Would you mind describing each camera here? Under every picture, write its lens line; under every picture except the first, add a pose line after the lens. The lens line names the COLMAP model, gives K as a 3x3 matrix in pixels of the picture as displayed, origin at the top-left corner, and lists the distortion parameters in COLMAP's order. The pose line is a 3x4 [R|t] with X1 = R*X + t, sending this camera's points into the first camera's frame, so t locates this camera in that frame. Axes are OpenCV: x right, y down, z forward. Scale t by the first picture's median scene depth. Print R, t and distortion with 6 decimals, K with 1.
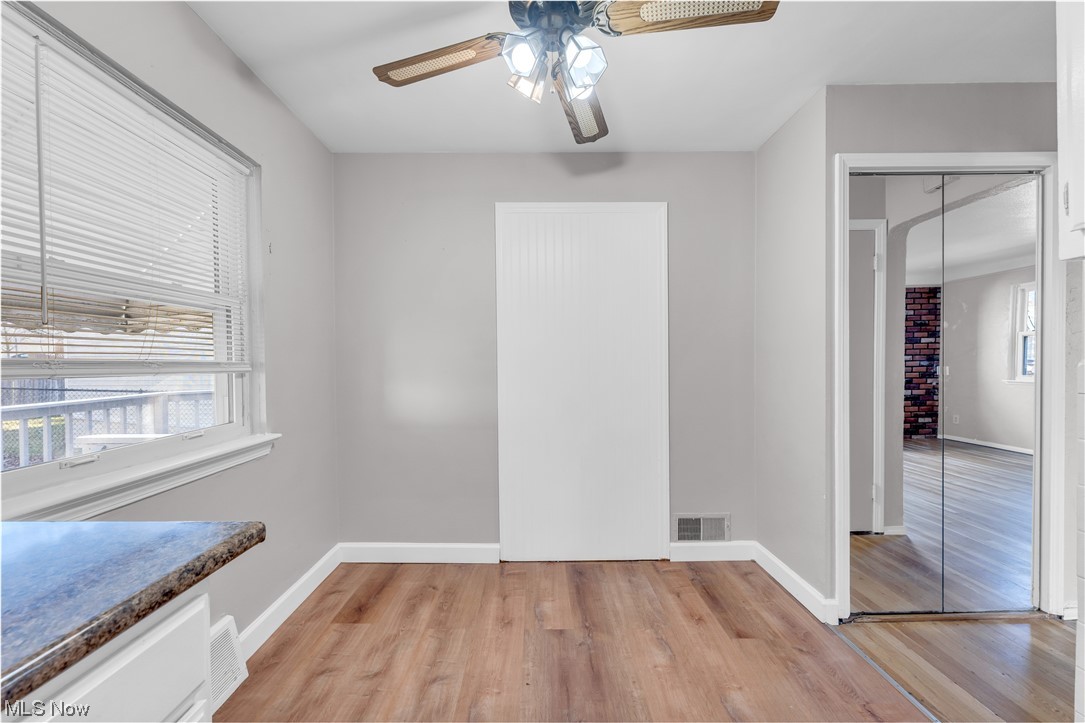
lens RADIAL K [[430.1, 0, 537.7], [0, 430.1, 366.4], [0, 0, 1]] dist [0.000021, -0.000424]
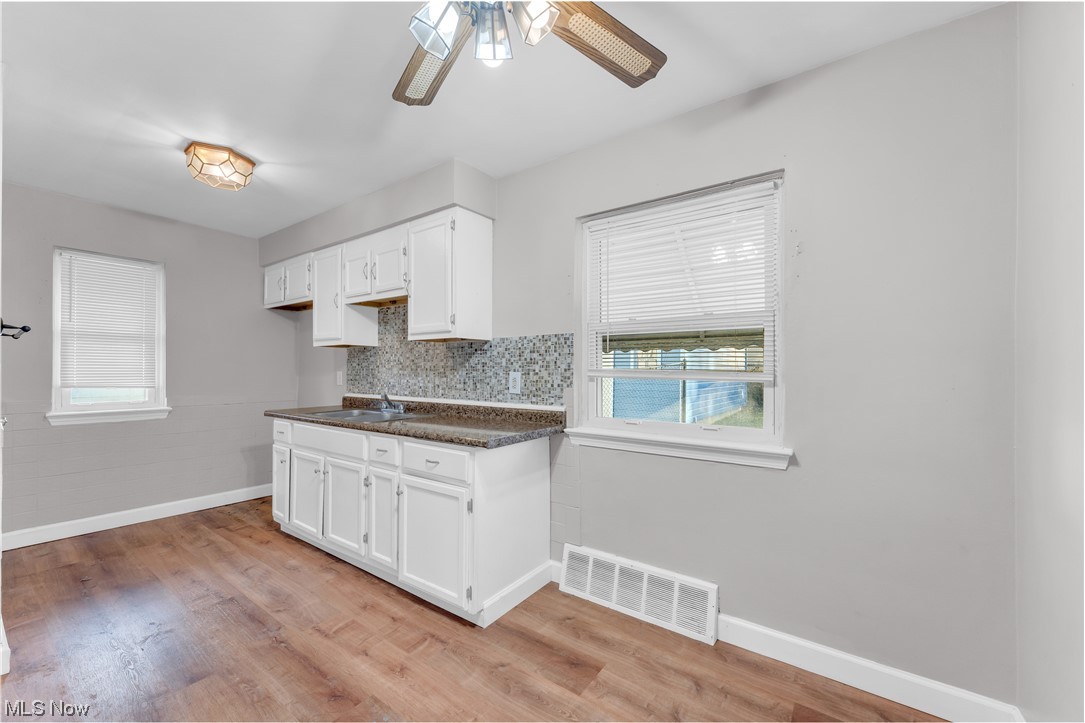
lens RADIAL K [[430.1, 0, 537.7], [0, 430.1, 366.4], [0, 0, 1]] dist [0.000021, -0.000424]
pose [[-0.595499, -0.001460, -0.803355, 0.440840], [-0.012421, 0.999896, 0.007390, -0.022393], [0.803260, 0.014380, -0.595455, 1.092875]]
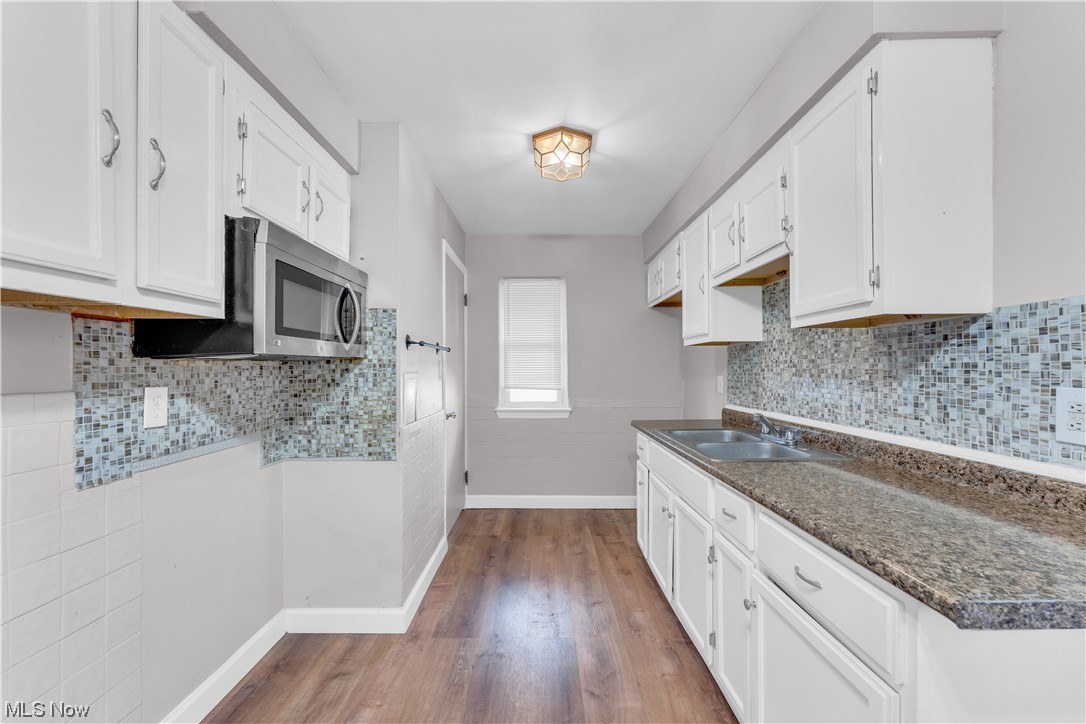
lens RADIAL K [[433.2, 0, 538.6], [0, 433.2, 367.7], [0, 0, 1]] dist [0.000388, 0.000307]
pose [[-0.999922, 0.011310, 0.005228, 0.044023], [0.011385, 0.999831, 0.014419, -0.033238], [-0.005064, 0.014477, -0.999882, 0.755157]]
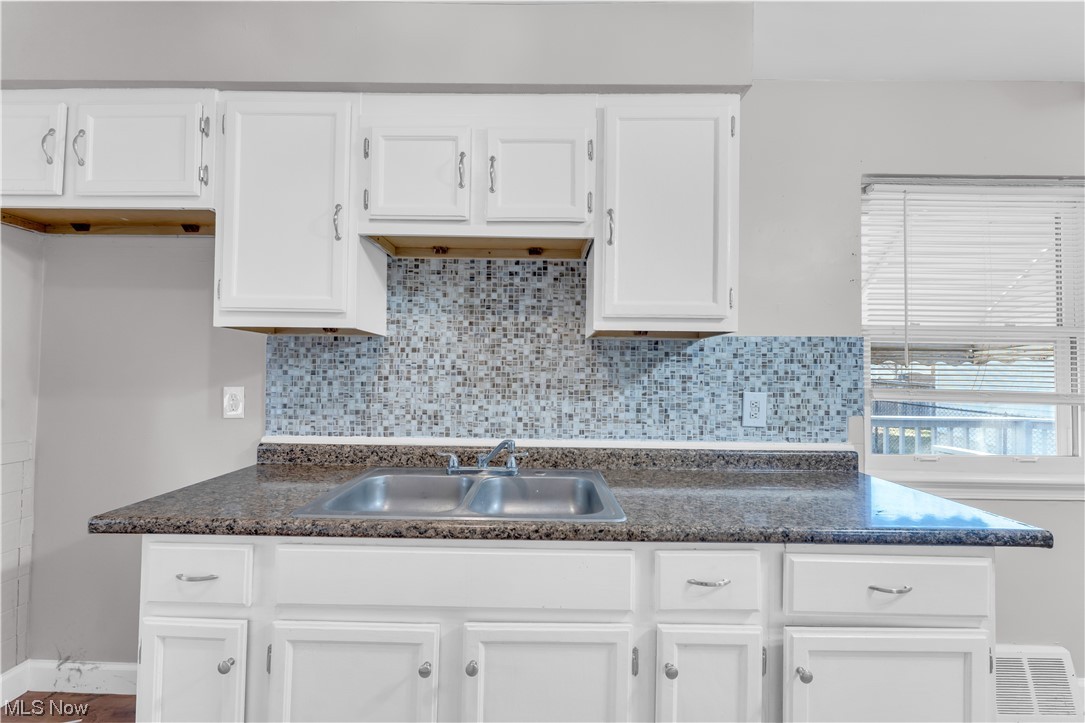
lens RADIAL K [[430.1, 0, 537.7], [0, 430.1, 366.4], [0, 0, 1]] dist [0.000021, -0.000424]
pose [[-0.014667, -0.016084, -0.999763, 0.257049], [-0.029378, 0.999446, -0.015648, -0.018993], [0.999461, 0.029141, -0.015131, -0.188974]]
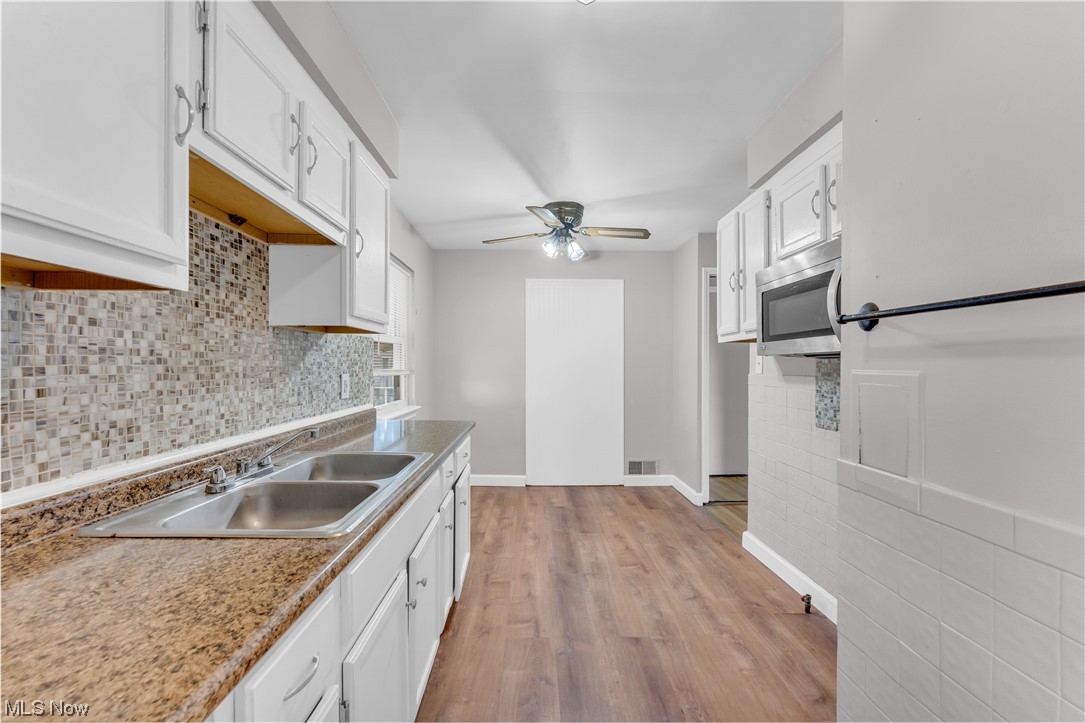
lens RADIAL K [[430.1, 0, 537.7], [0, 430.1, 366.4], [0, 0, 1]] dist [0.000021, -0.000424]
pose [[0.999883, 0.009867, 0.011655, -0.085487], [-0.009709, 0.999861, -0.013519, -0.003896], [-0.011787, 0.013404, 0.999841, -0.963098]]
